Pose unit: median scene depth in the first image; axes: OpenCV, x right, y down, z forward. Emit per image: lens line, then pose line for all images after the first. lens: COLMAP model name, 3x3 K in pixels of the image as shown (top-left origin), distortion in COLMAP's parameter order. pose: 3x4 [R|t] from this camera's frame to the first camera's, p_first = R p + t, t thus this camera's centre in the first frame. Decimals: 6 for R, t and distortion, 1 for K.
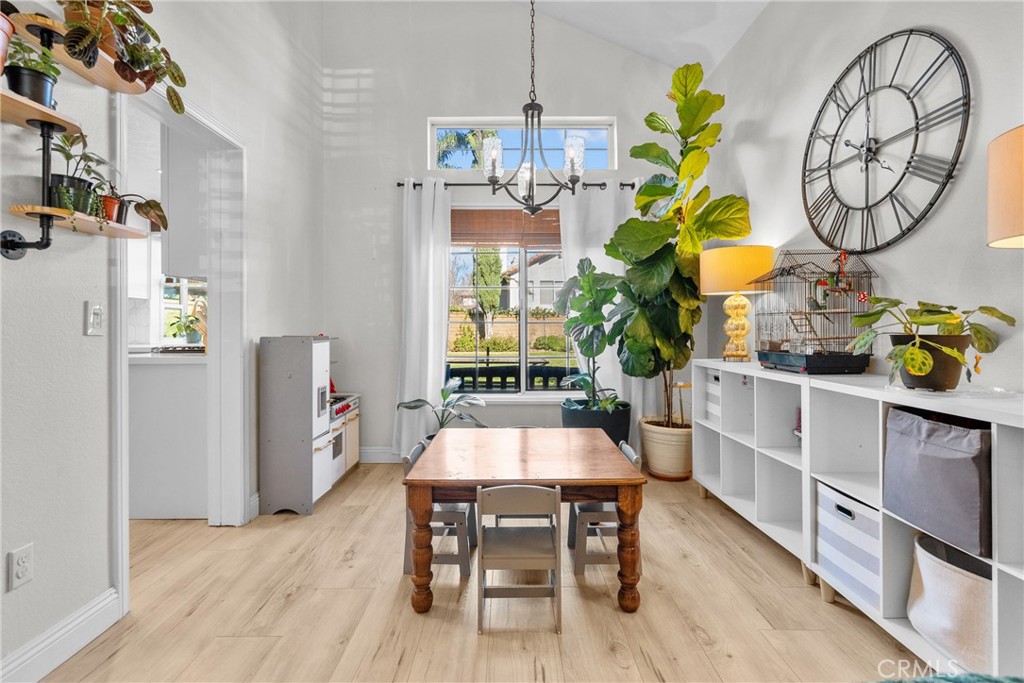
lens RADIAL K [[474.4, 0, 509.1], [0, 474.4, 331.9], [0, 0, 1]] dist [-0.000574, -0.001889]
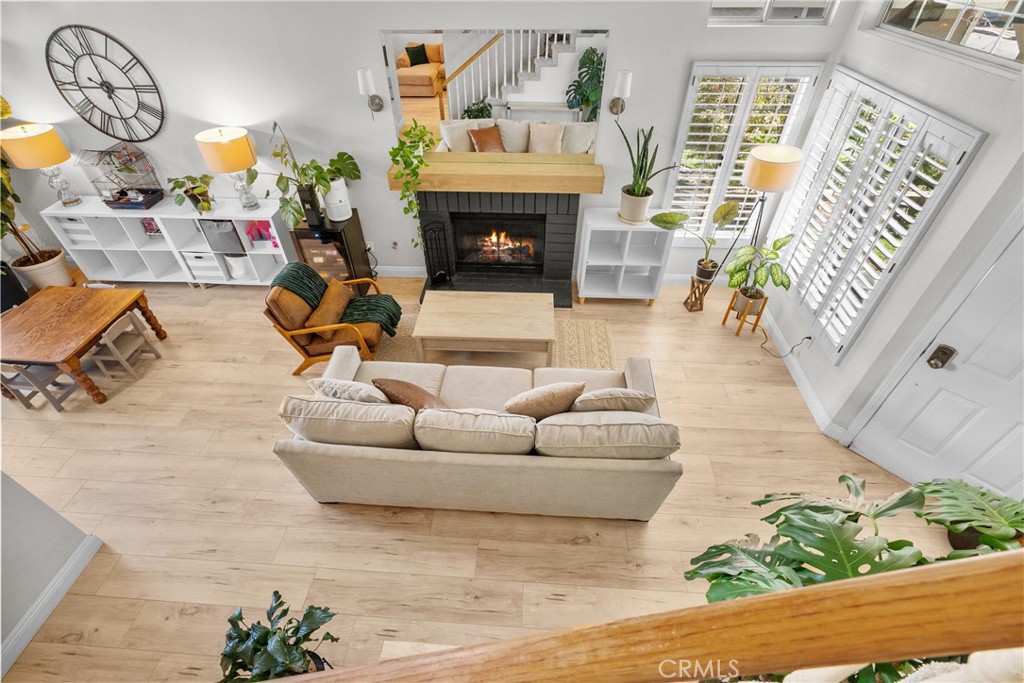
lens RADIAL K [[474.4, 0, 509.0], [0, 474.4, 342.6], [0, 0, 1]] dist [-0.000574, -0.001889]
pose [[0.067415, -0.668199, 0.740922, -1.425018], [0.007269, 0.742921, 0.669340, -1.004050], [-0.997699, -0.039737, 0.054941, -0.894016]]
